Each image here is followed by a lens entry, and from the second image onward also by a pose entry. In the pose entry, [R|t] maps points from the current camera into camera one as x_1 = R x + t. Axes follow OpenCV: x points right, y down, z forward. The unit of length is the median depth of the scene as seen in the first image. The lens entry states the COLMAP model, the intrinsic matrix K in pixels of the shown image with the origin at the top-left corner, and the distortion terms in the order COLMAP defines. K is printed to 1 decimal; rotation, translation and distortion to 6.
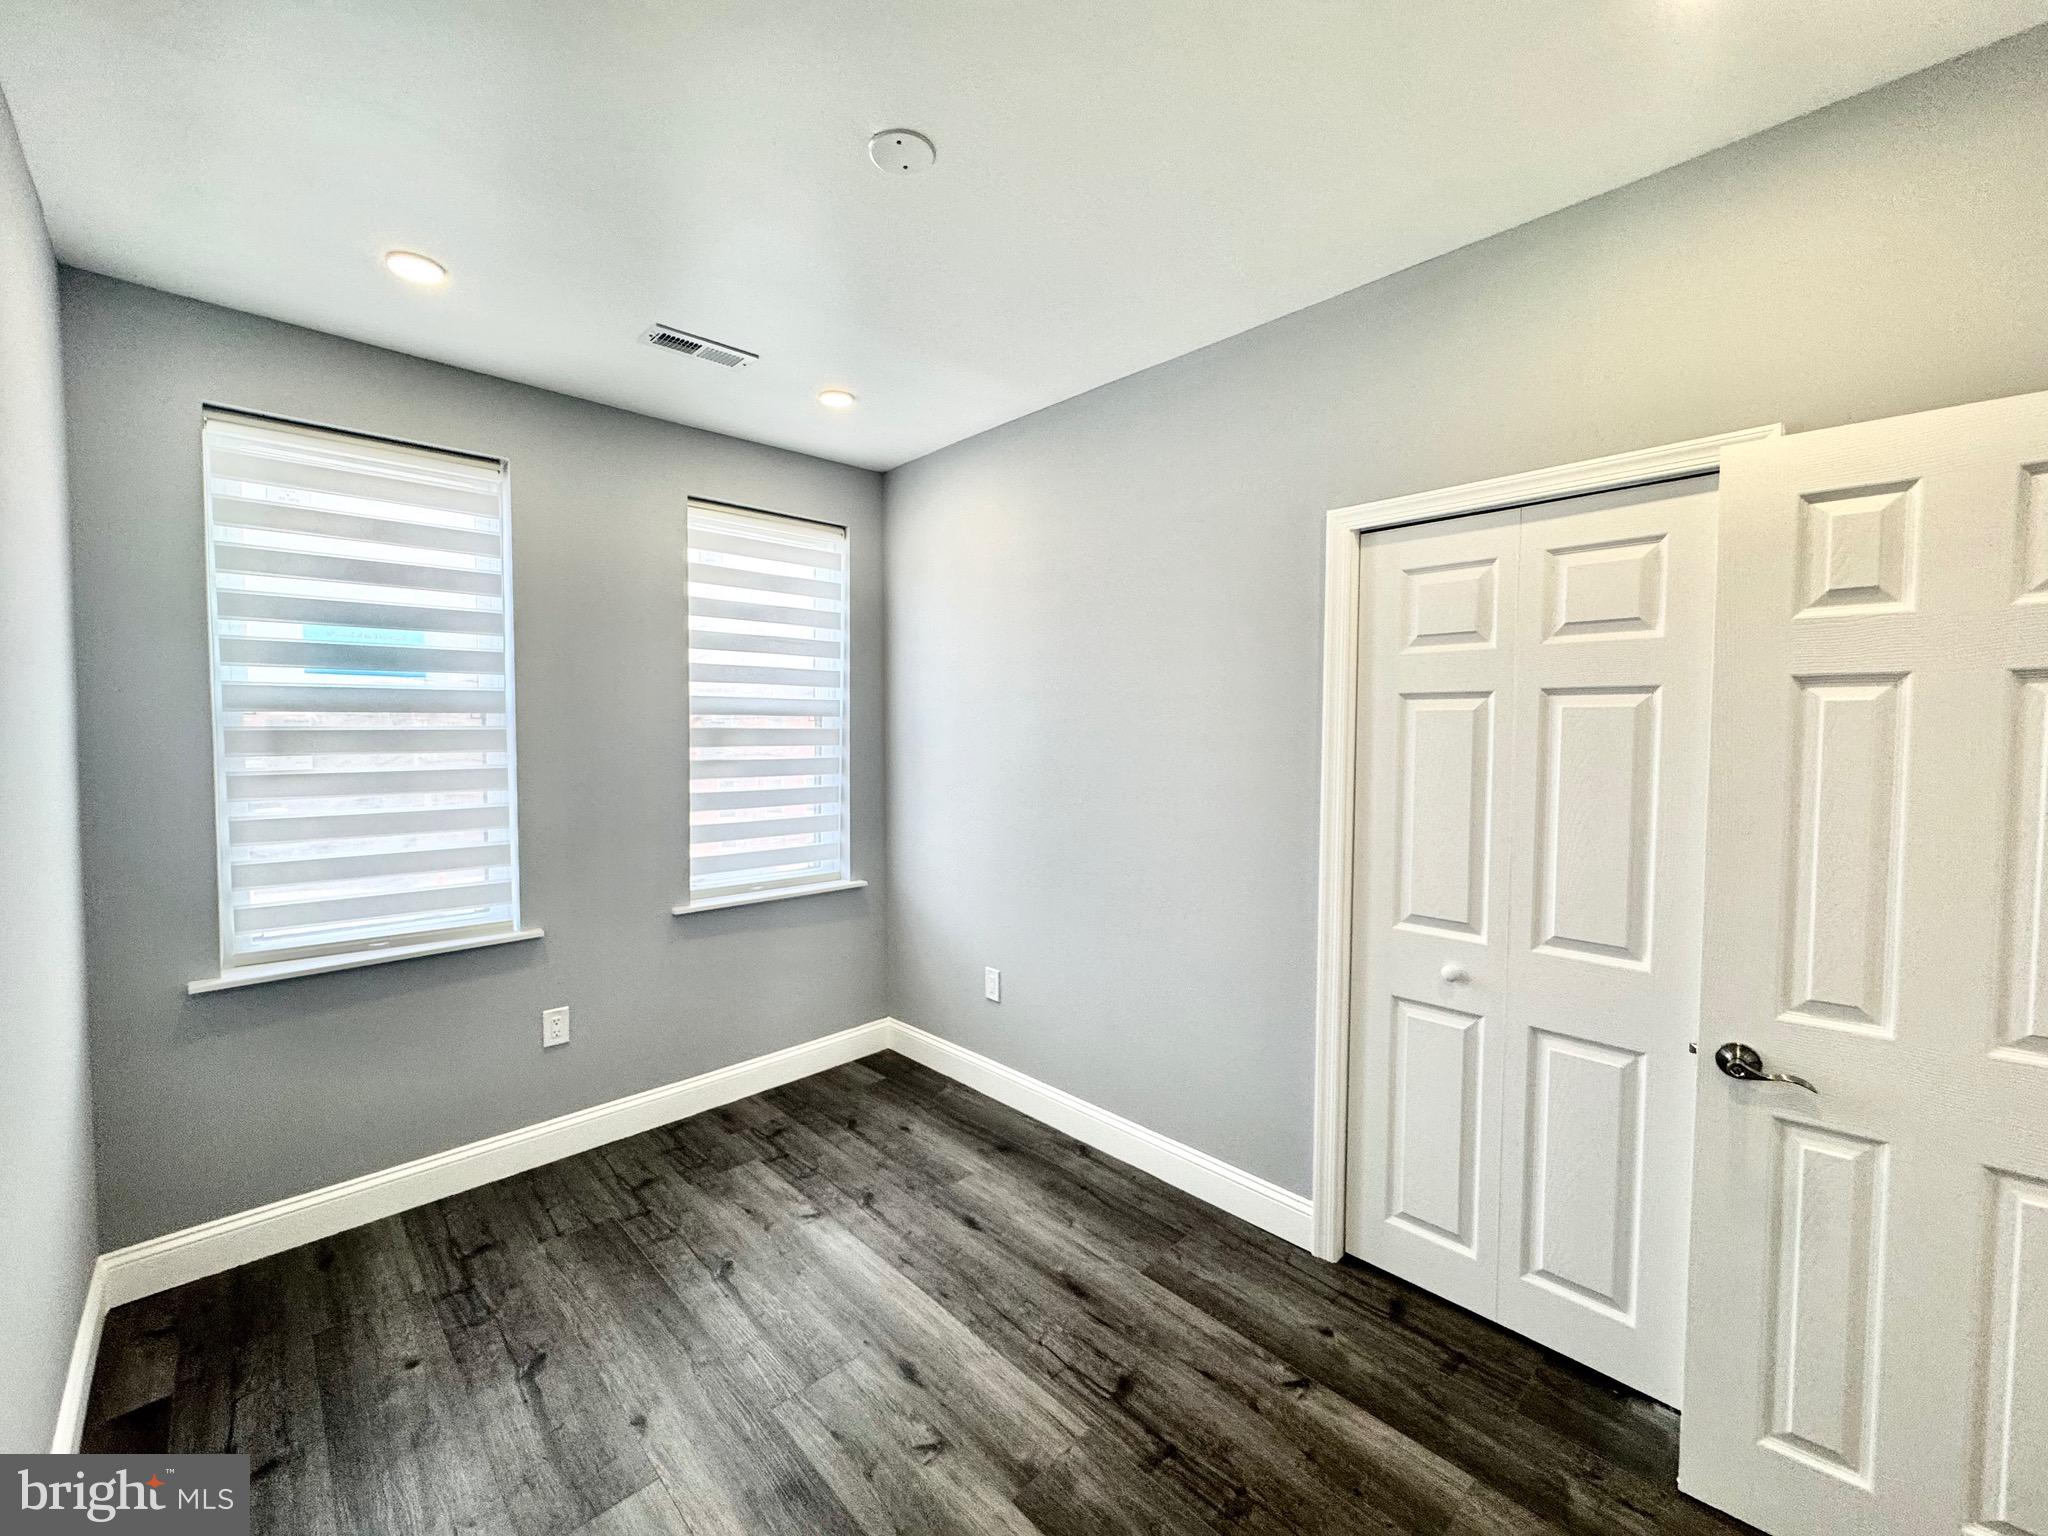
lens RADIAL K [[823.3, 0, 1024.0], [0, 823.3, 768.0], [0, 0, 1]] dist [-0.000529, 0.000336]
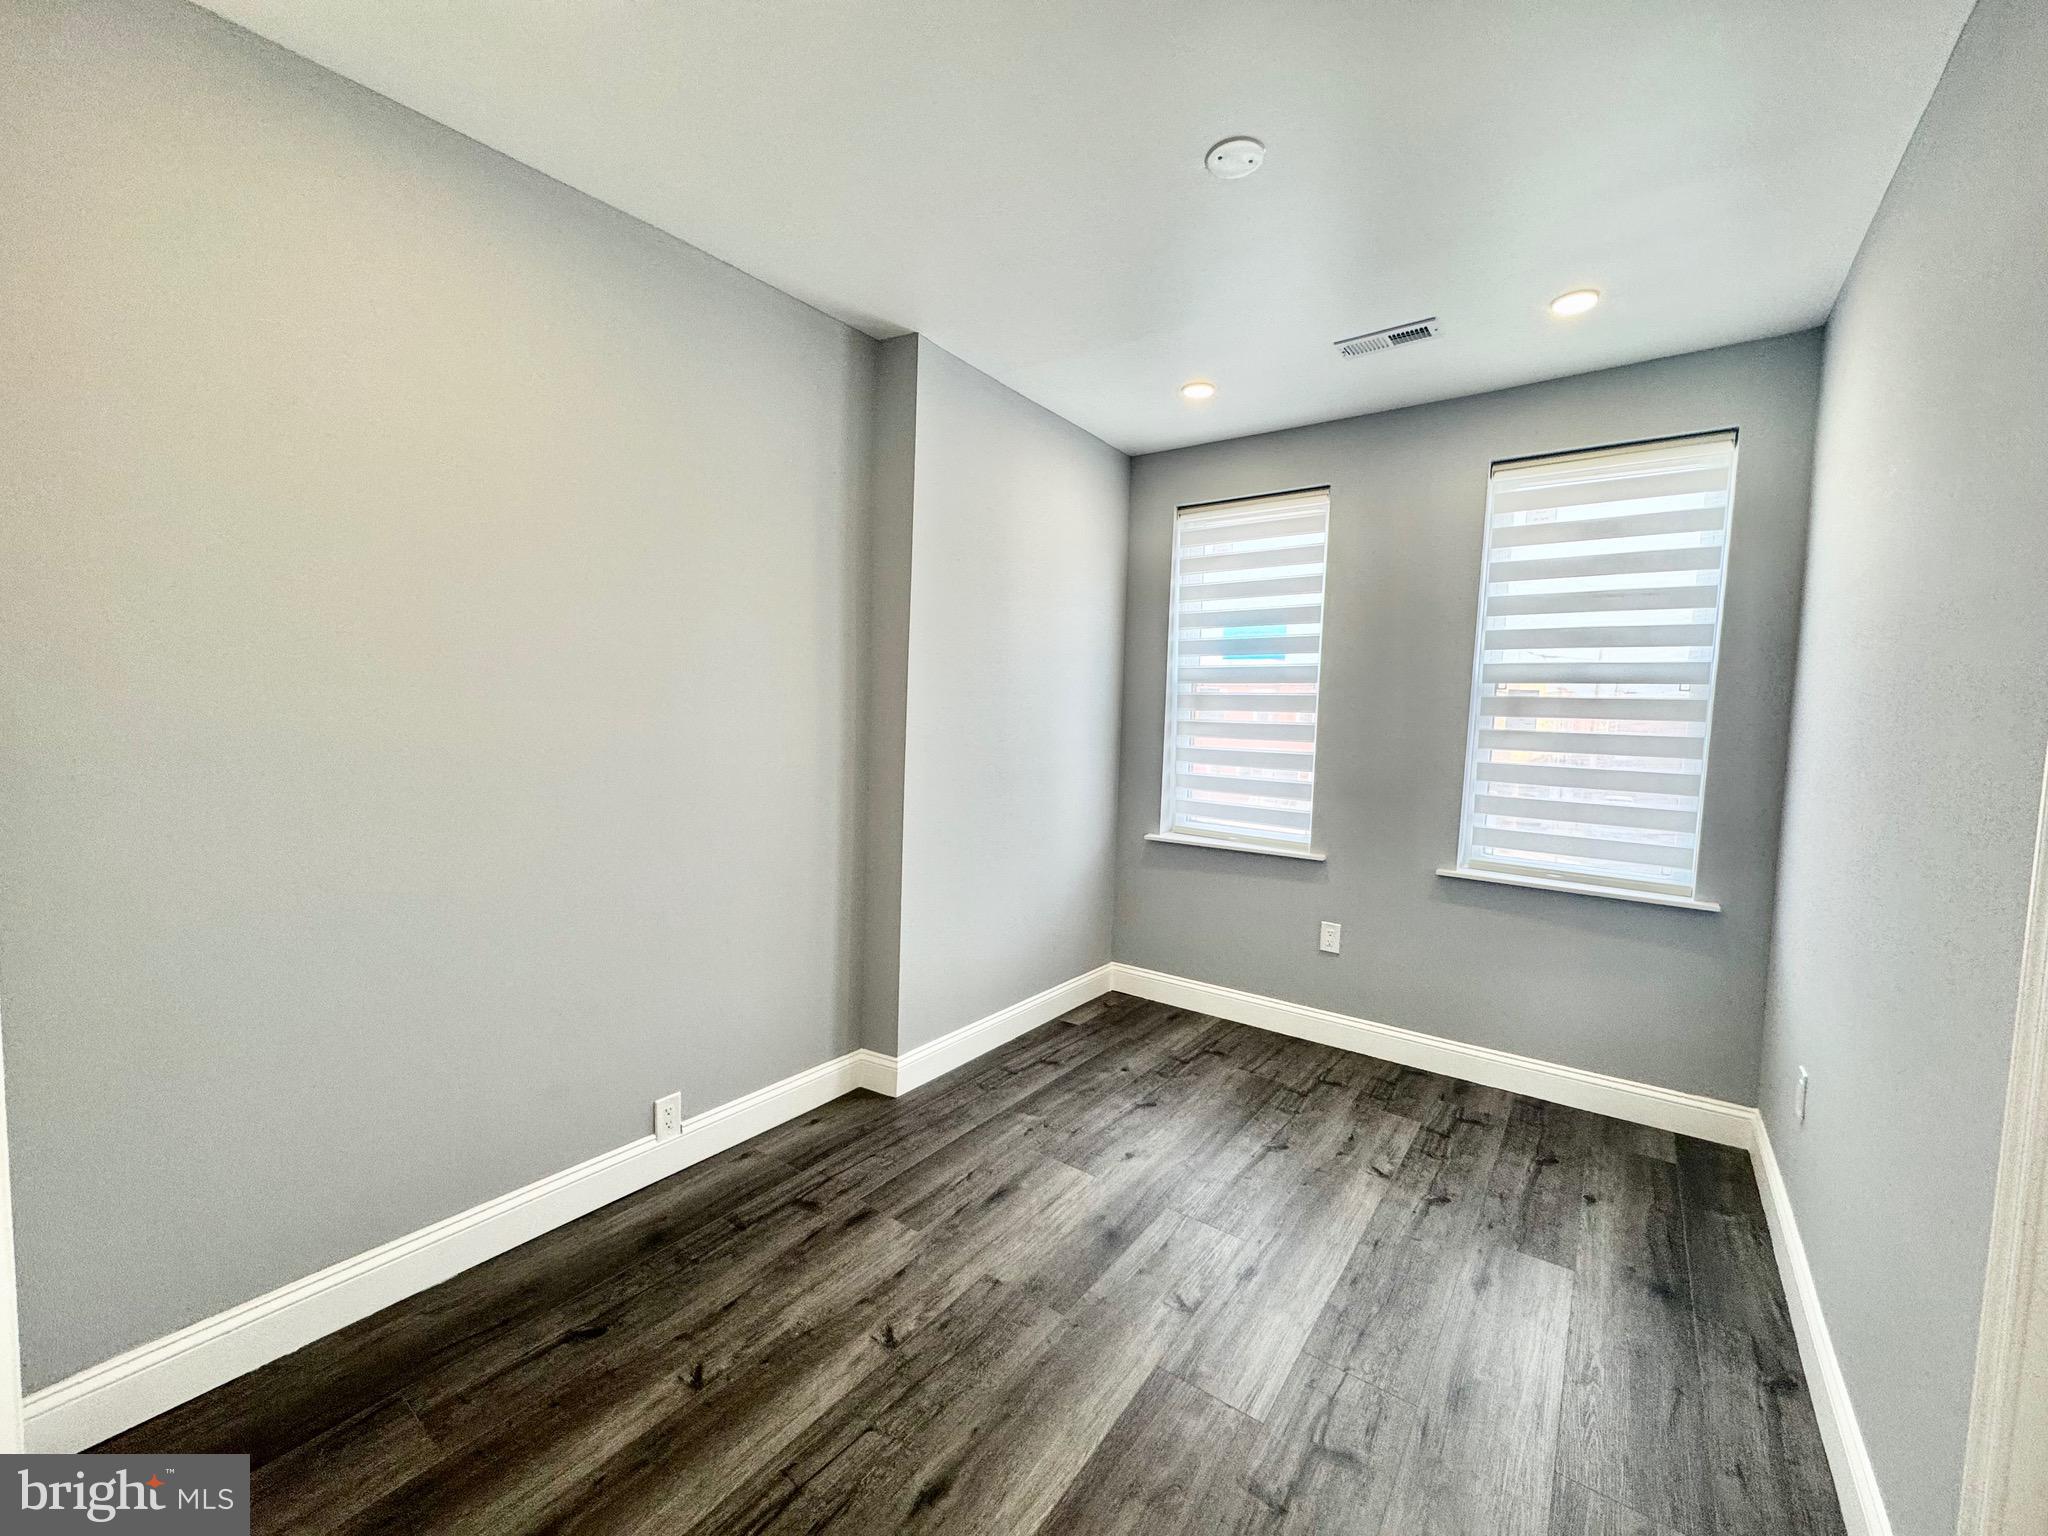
lens RADIAL K [[819.4, 0, 1016.7], [0, 819.4, 762.0], [0, 0, 1]] dist [-0.000077, 0.000102]
pose [[0.153816, 0.070299, -0.985596, 0.591482], [-0.074394, 0.995459, 0.059393, 0.016500], [0.985295, 0.064187, 0.158348, 0.350538]]
